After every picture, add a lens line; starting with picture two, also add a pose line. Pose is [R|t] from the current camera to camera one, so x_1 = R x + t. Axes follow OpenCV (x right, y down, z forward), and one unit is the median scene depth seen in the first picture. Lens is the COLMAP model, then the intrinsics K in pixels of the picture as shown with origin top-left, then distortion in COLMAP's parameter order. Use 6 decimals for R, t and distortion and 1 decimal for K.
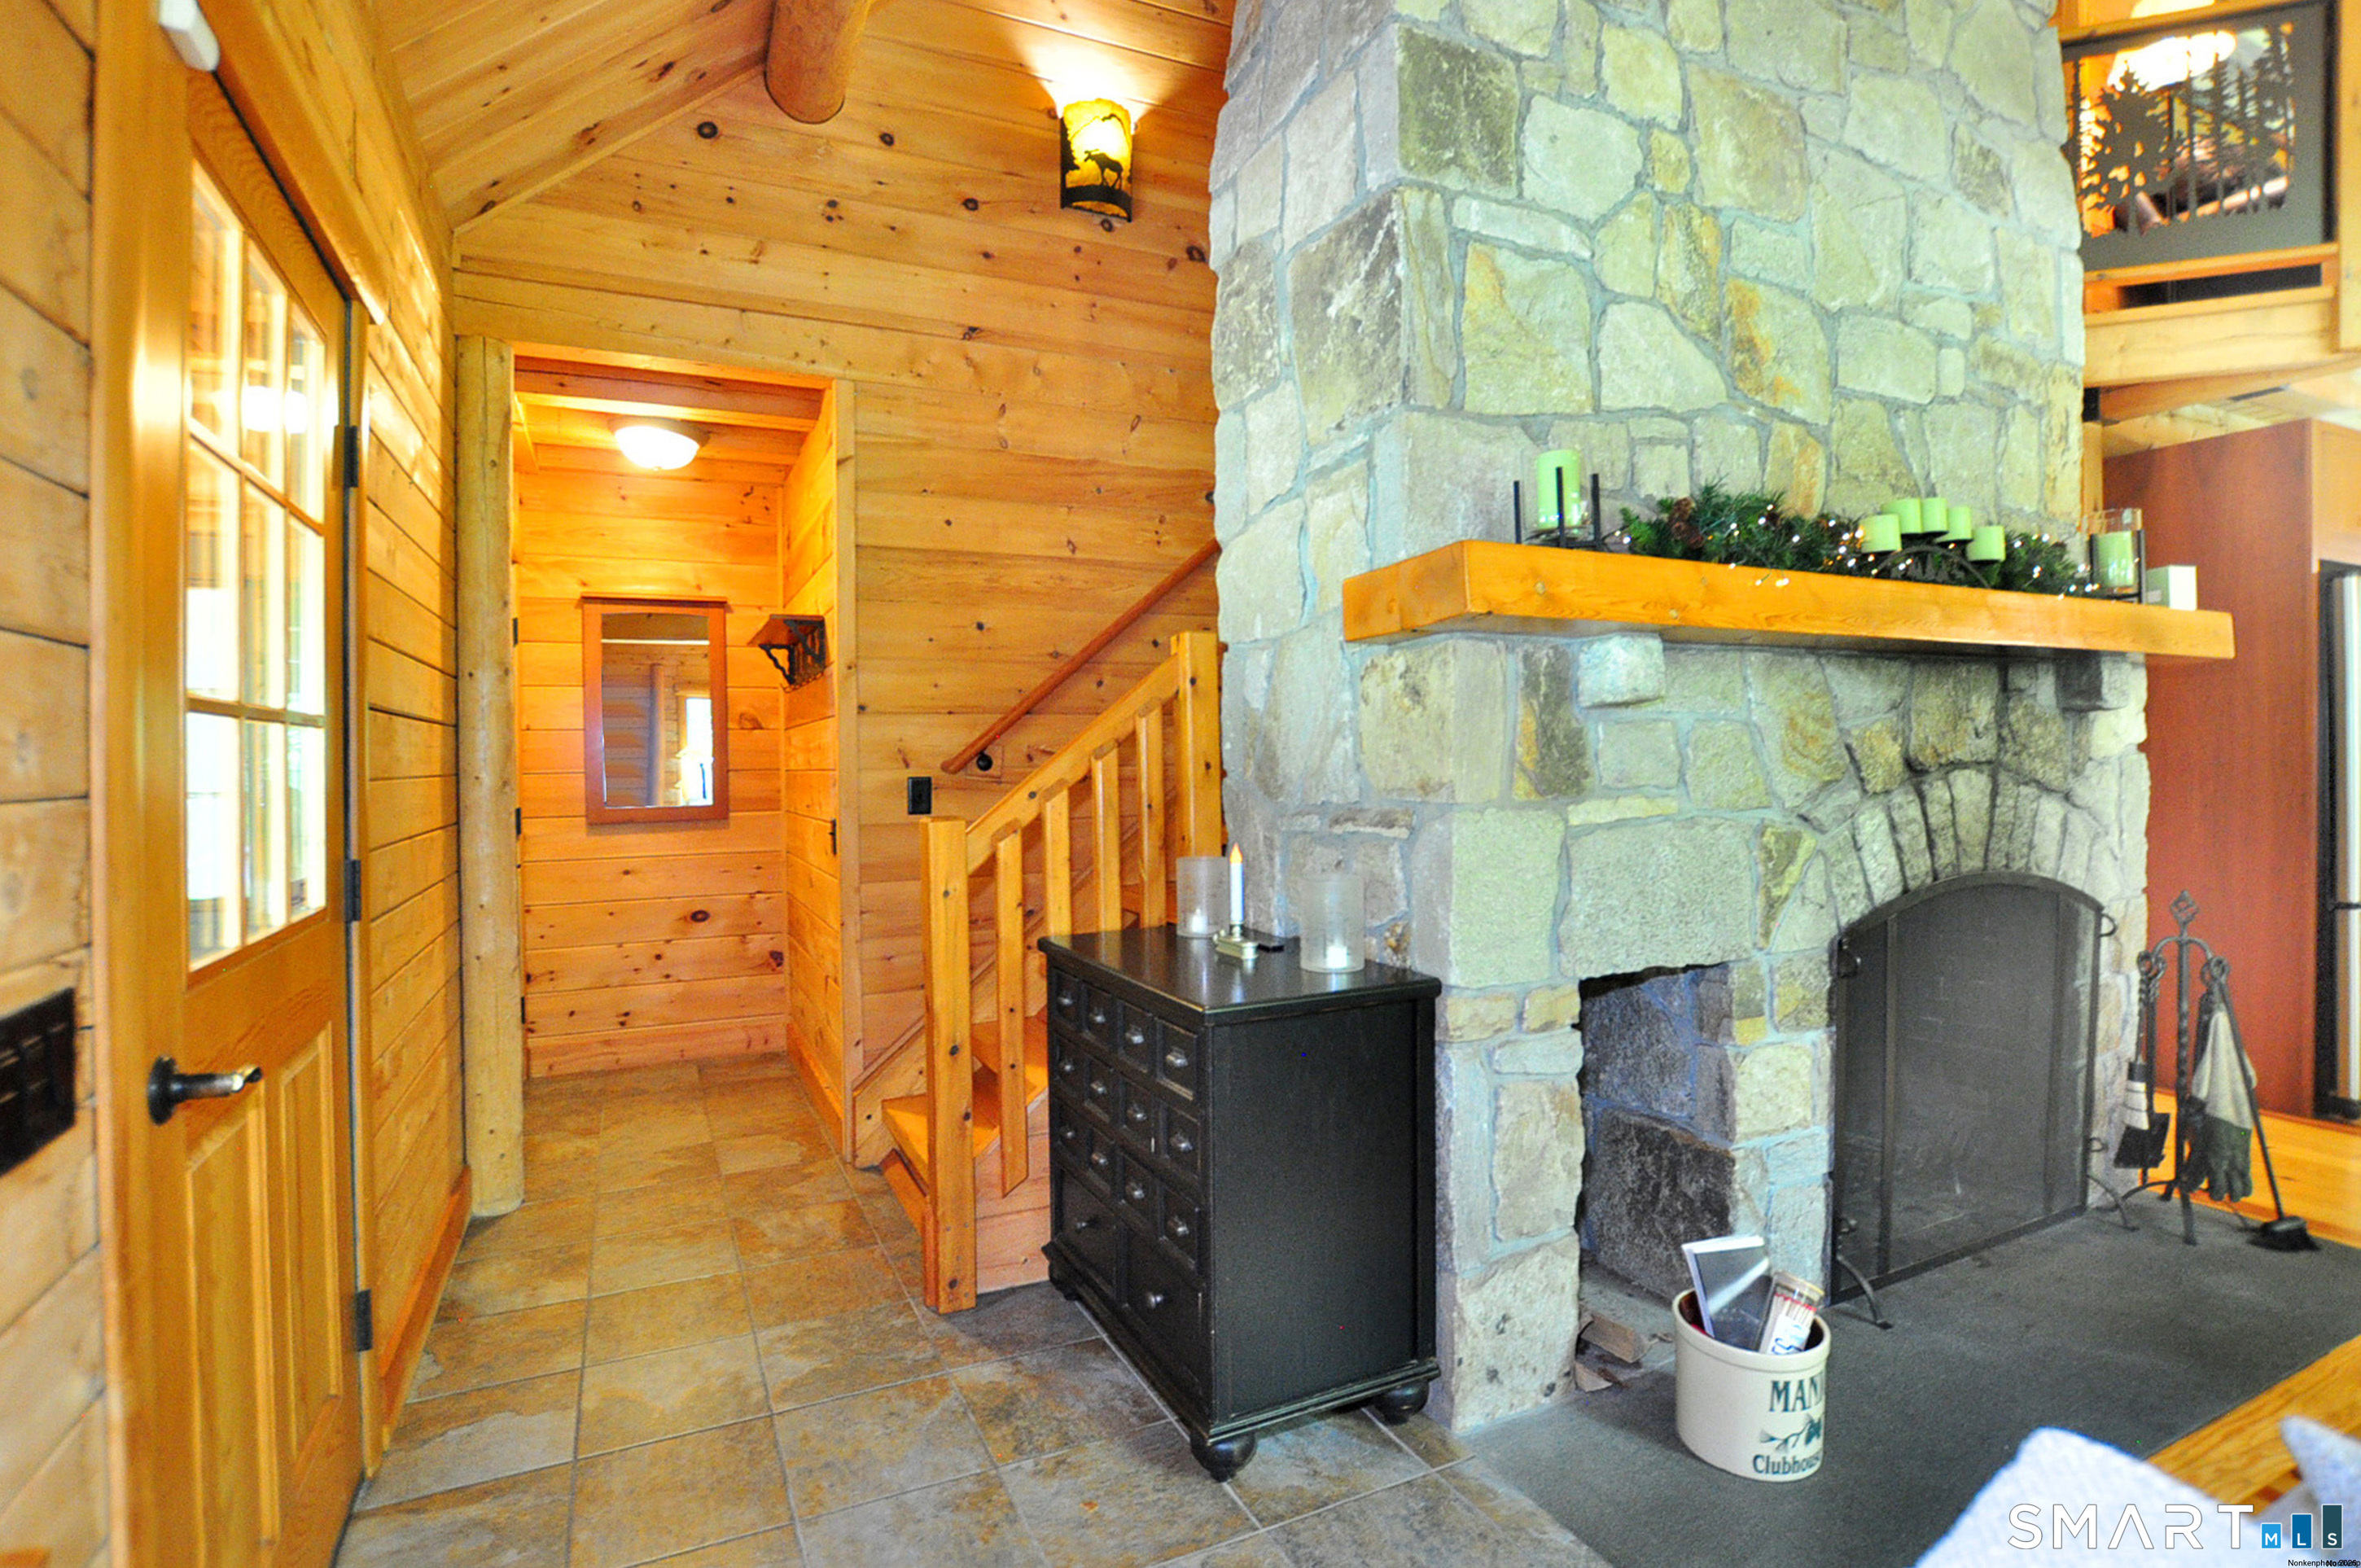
lens RADIAL K [[1170.5, 0, 1209.3], [0, 1170.5, 761.0], [0, 0, 1]] dist [-0.025336, 0.001822]
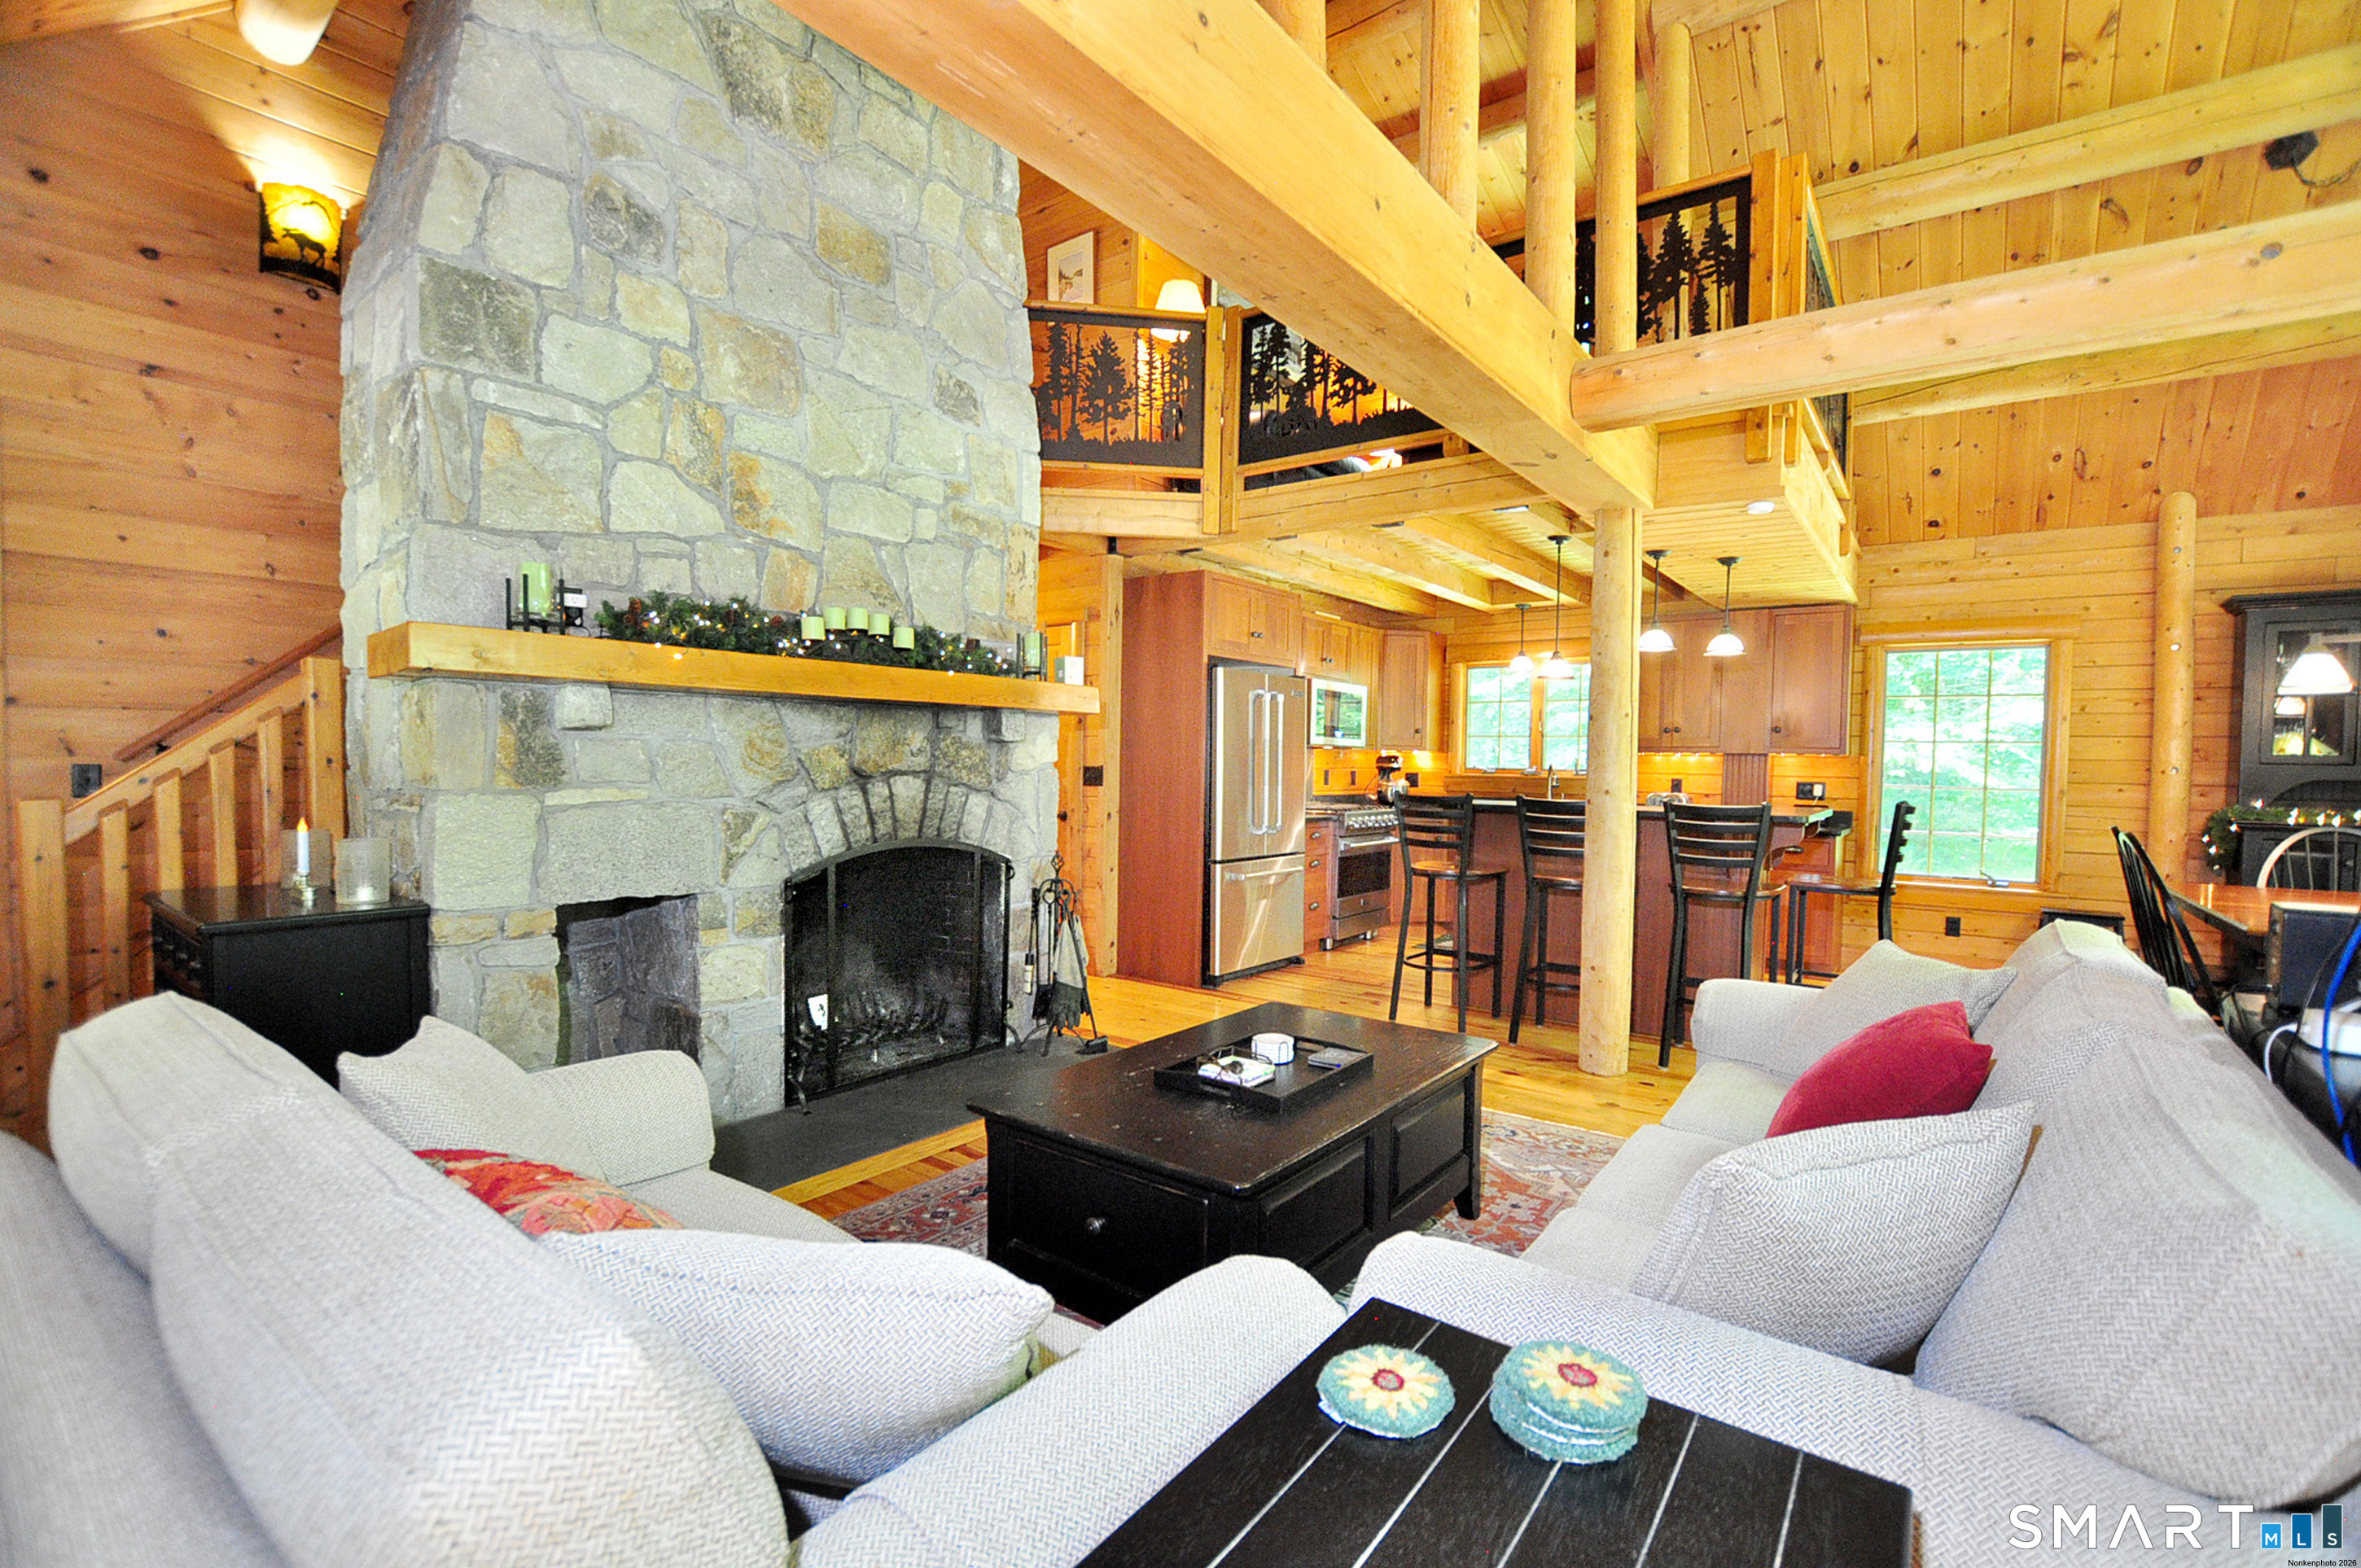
lens RADIAL K [[1045.4, 0, 1209.3], [0, 1045.4, 804.1], [0, 0, 1]] dist [-0.027550, 0.003199]
pose [[0.890915, 0.009057, 0.454079, 0.395752], [-0.026271, 0.999155, 0.031616, -0.010969], [-0.453409, -0.040096, 0.890400, -0.521699]]
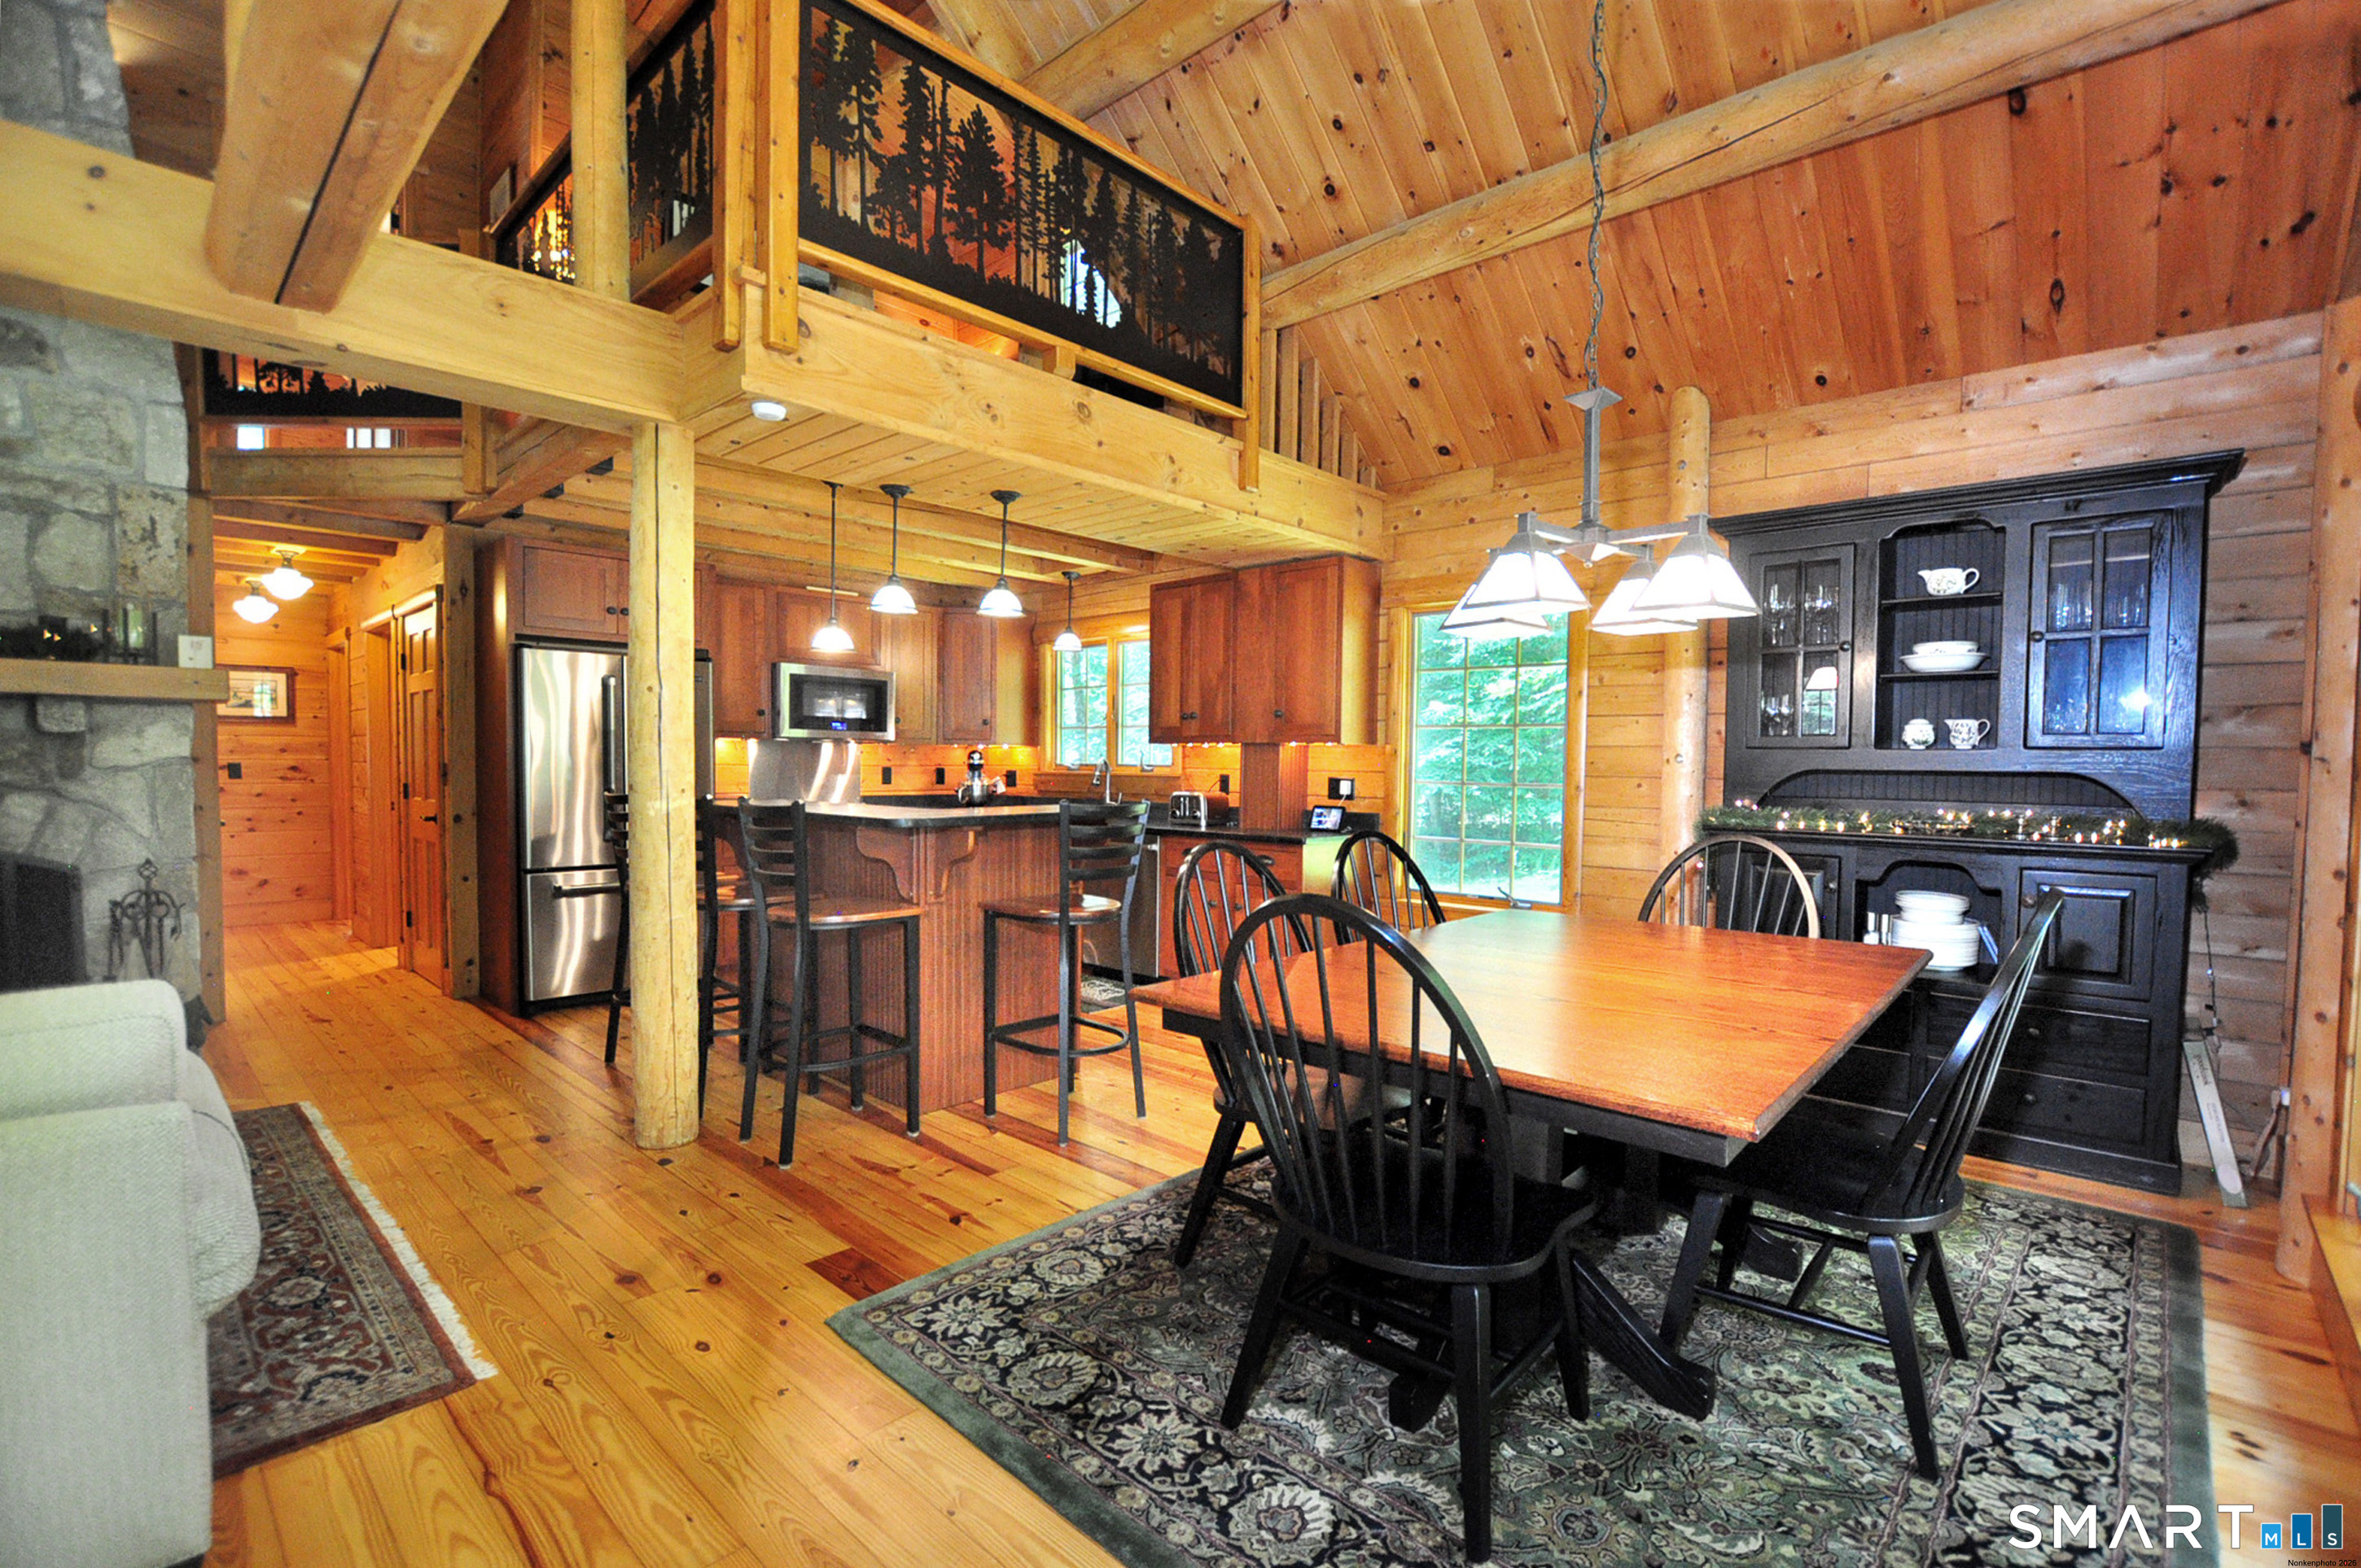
lens RADIAL K [[1045.4, 0, 1213.6], [0, 1045.4, 830.8], [0, 0, 1]] dist [-0.027550, 0.003199]
pose [[0.932790, 0.000882, 0.360418, 1.870789], [-0.022680, 0.998159, 0.056254, -0.029300], [-0.359705, -0.060648, 0.931093, -0.799355]]
